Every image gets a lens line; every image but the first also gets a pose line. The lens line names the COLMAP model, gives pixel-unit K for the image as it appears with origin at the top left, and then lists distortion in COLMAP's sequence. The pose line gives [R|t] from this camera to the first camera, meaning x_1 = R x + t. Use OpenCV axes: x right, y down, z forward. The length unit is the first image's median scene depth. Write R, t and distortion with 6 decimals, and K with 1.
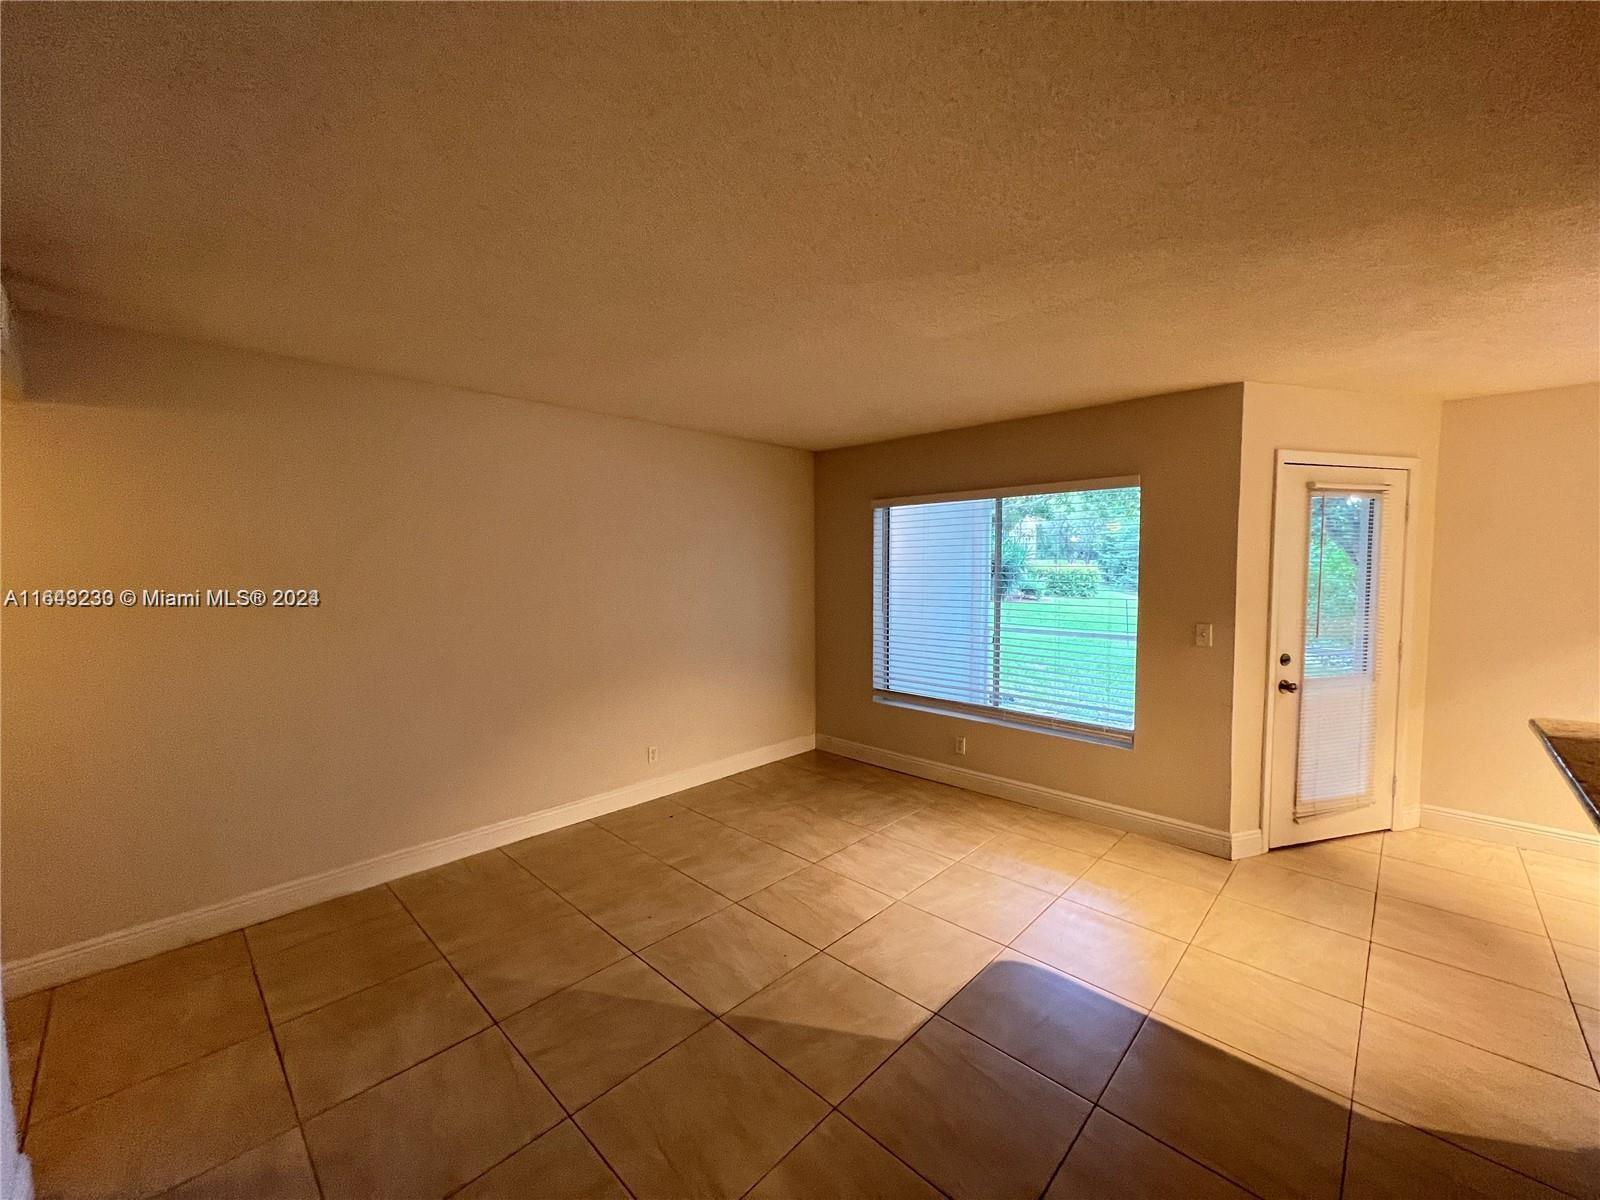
lens RADIAL K [[635.7, 0, 802.6], [0, 635.7, 604.6], [0, 0, 1]] dist [-0.000794, -0.000019]
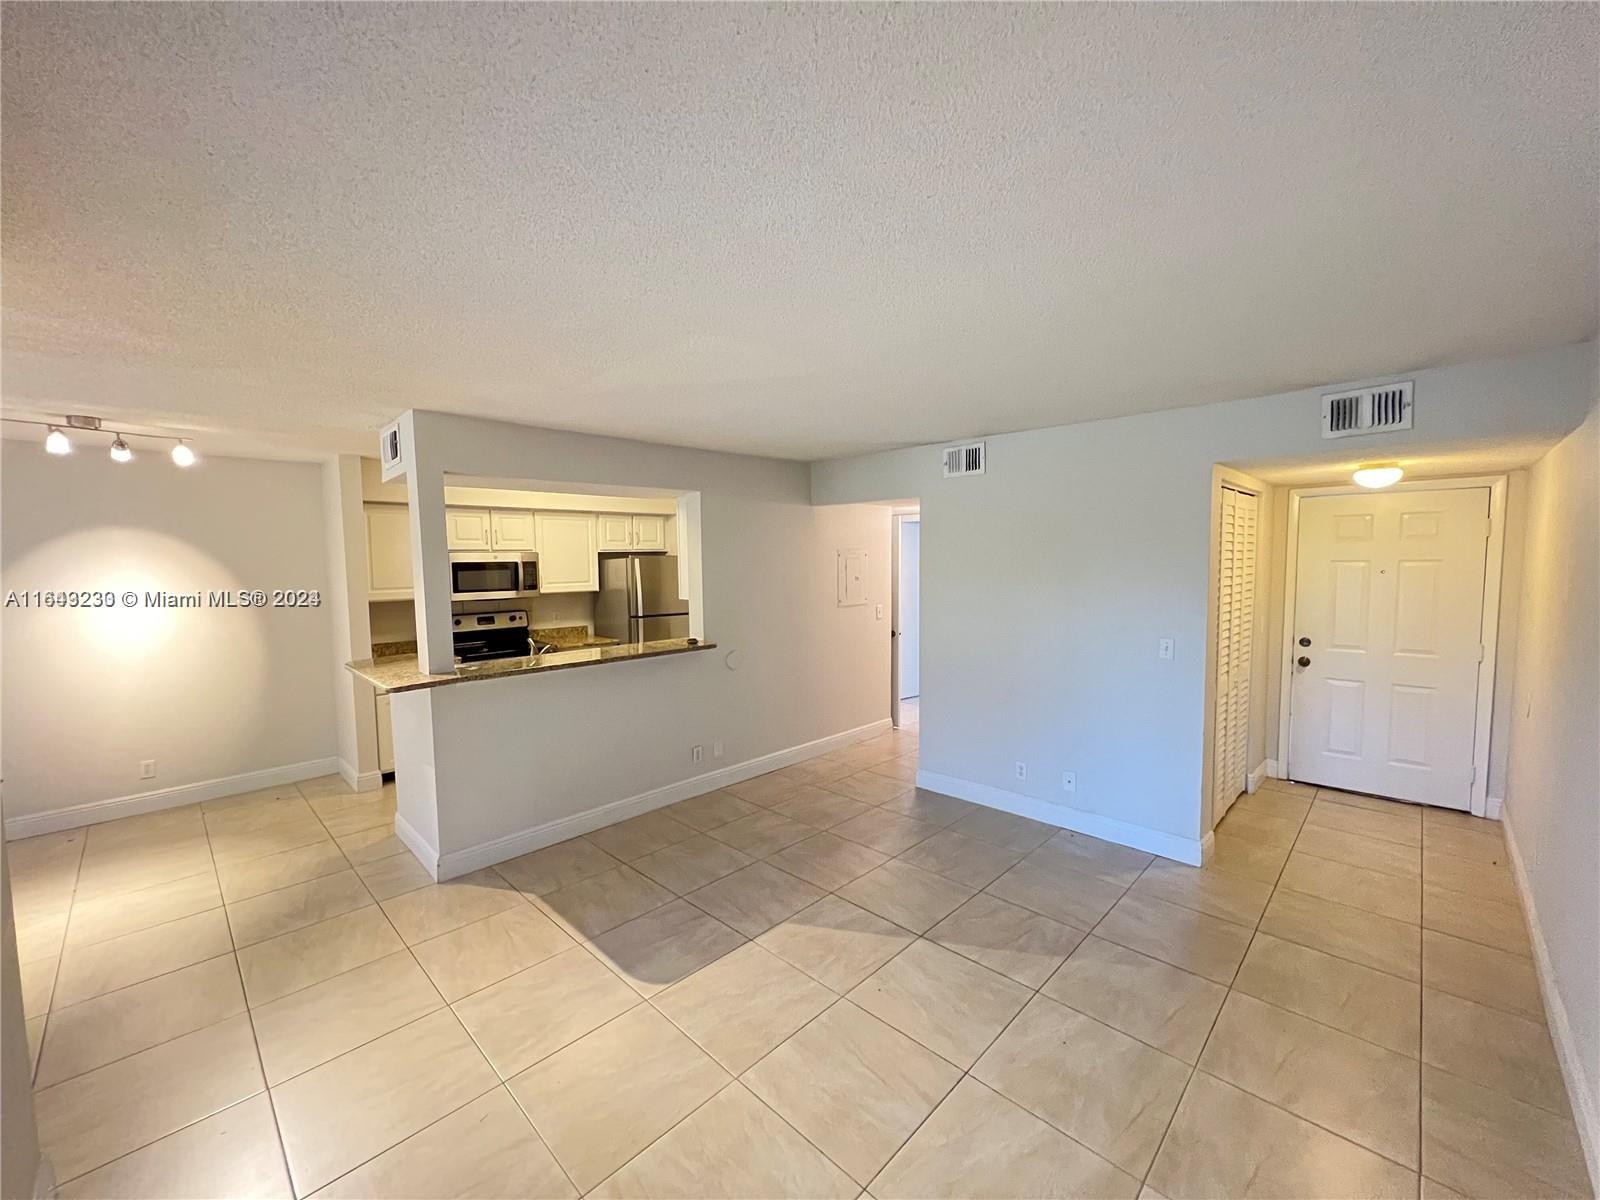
lens RADIAL K [[644.0, 0, 801.4], [0, 644.0, 602.5], [0, 0, 1]] dist [-0.001350, -0.000217]
pose [[-0.999795, 0.017934, 0.009420, 0.049127], [0.019044, 0.990626, 0.135271, -0.118318], [-0.006906, 0.135423, -0.990764, 1.291759]]
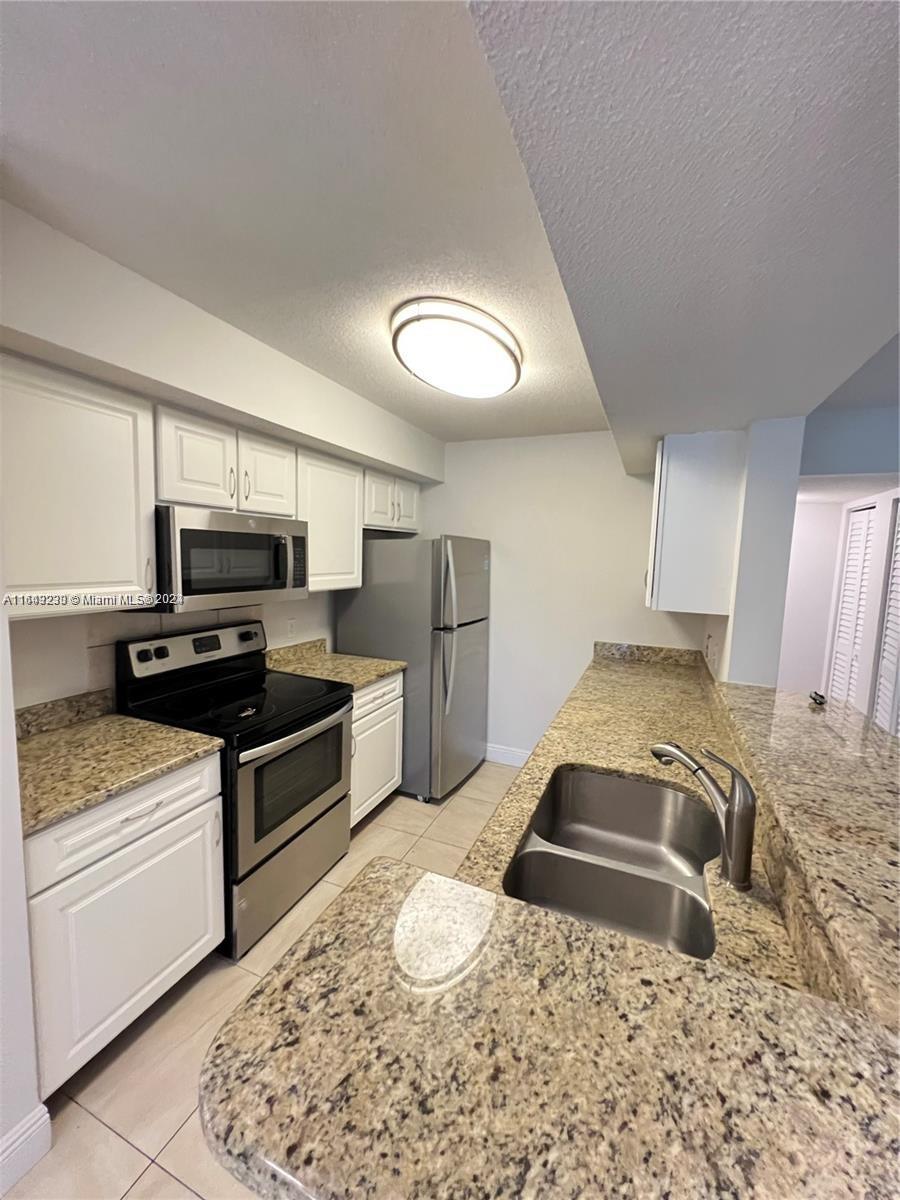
lens RADIAL K [[476.8, 0, 446.6], [0, 476.8, 598.9], [0, 0, 1]] dist [-0.000794, -0.000019]
pose [[-0.936750, 0.016381, -0.349615, 0.756156], [-0.040775, 0.986995, 0.155496, -0.043329], [0.347616, 0.159917, -0.923899, 0.420176]]
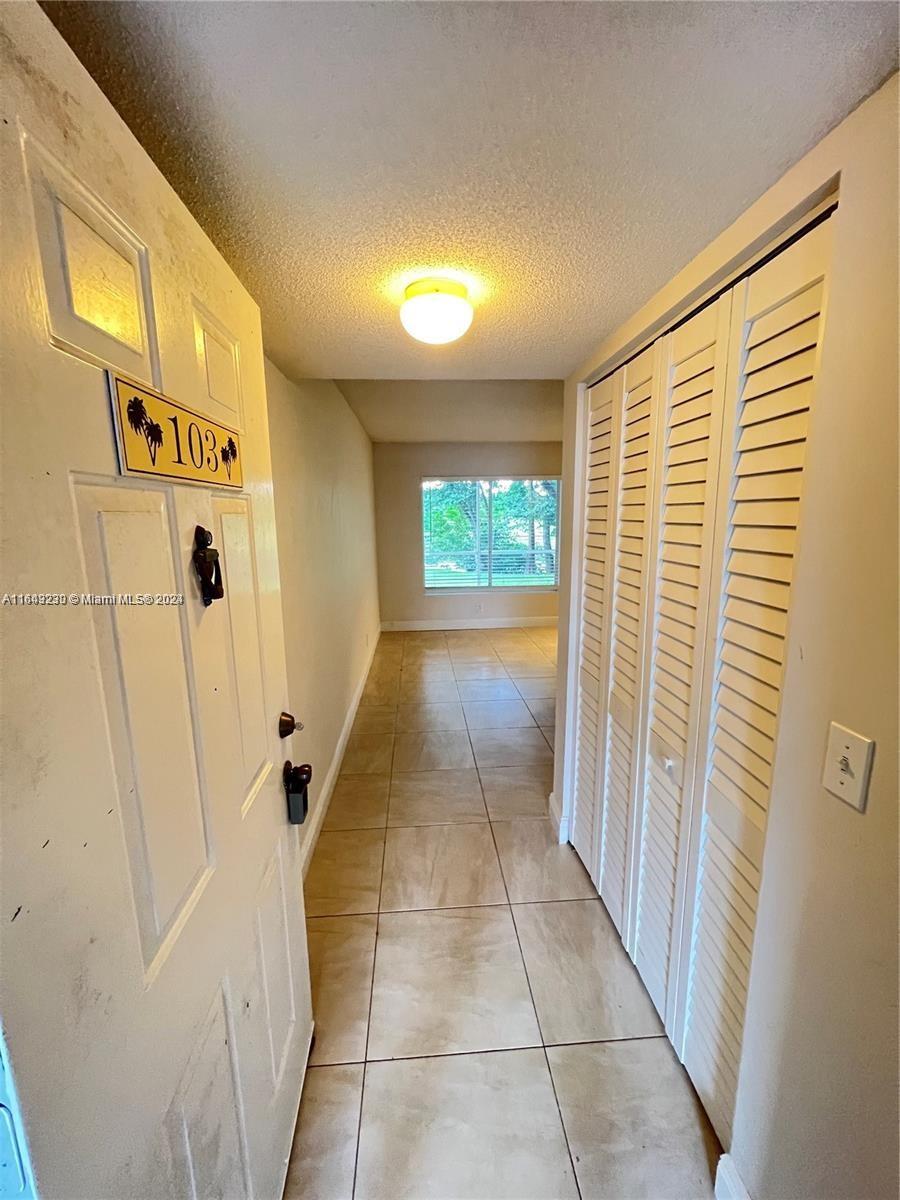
lens RADIAL K [[479.5, 0, 450.0], [0, 479.5, 600.0], [0, 0, 1]] dist [-0.002742, 0.000275]
pose [[0.672791, -0.136813, 0.727072, -1.049125], [0.061178, 0.989675, 0.129616, 0.001386], [-0.737298, -0.042724, 0.674215, 0.086538]]
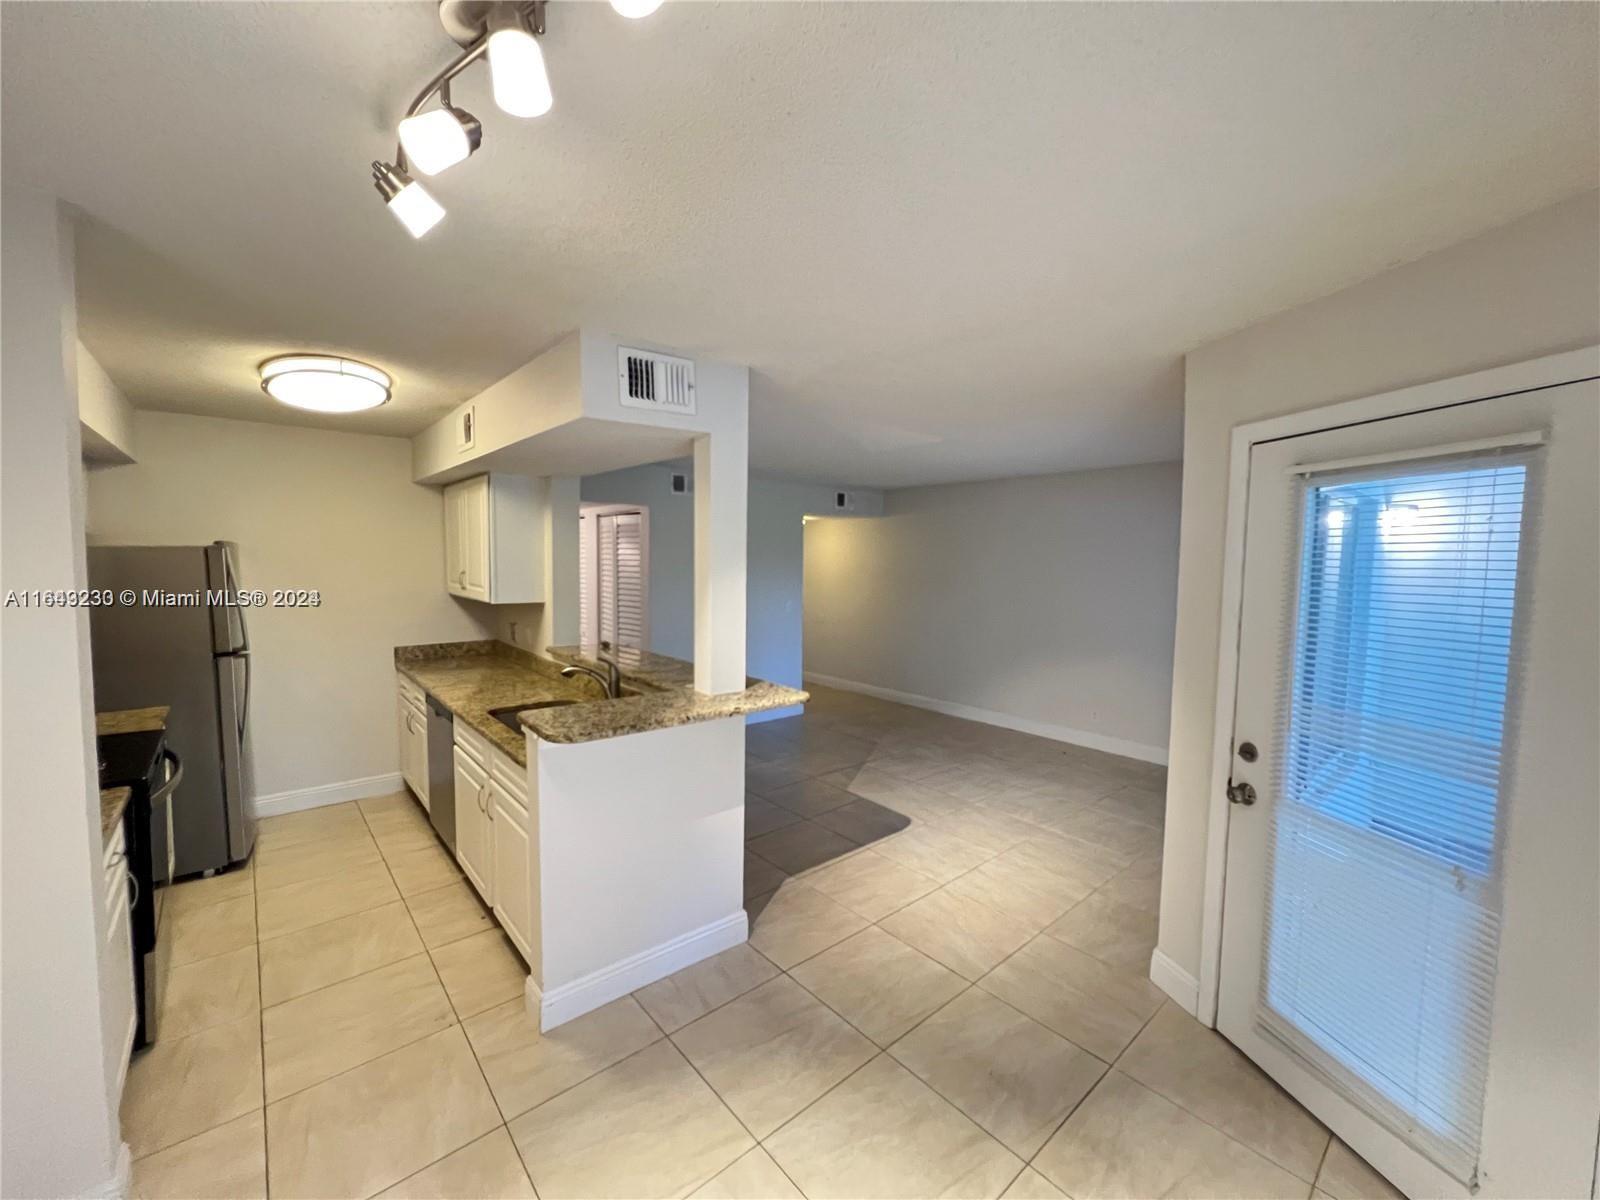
lens RADIAL K [[639.8, 0, 800.0], [0, 639.8, 600.0], [0, 0, 1]] dist [0.000919, 0.000001]
pose [[-0.090191, 0.070196, -0.993448, 1.287808], [-0.074899, 0.994210, 0.077050, -0.070779], [0.993104, 0.081357, -0.084411, 0.542074]]
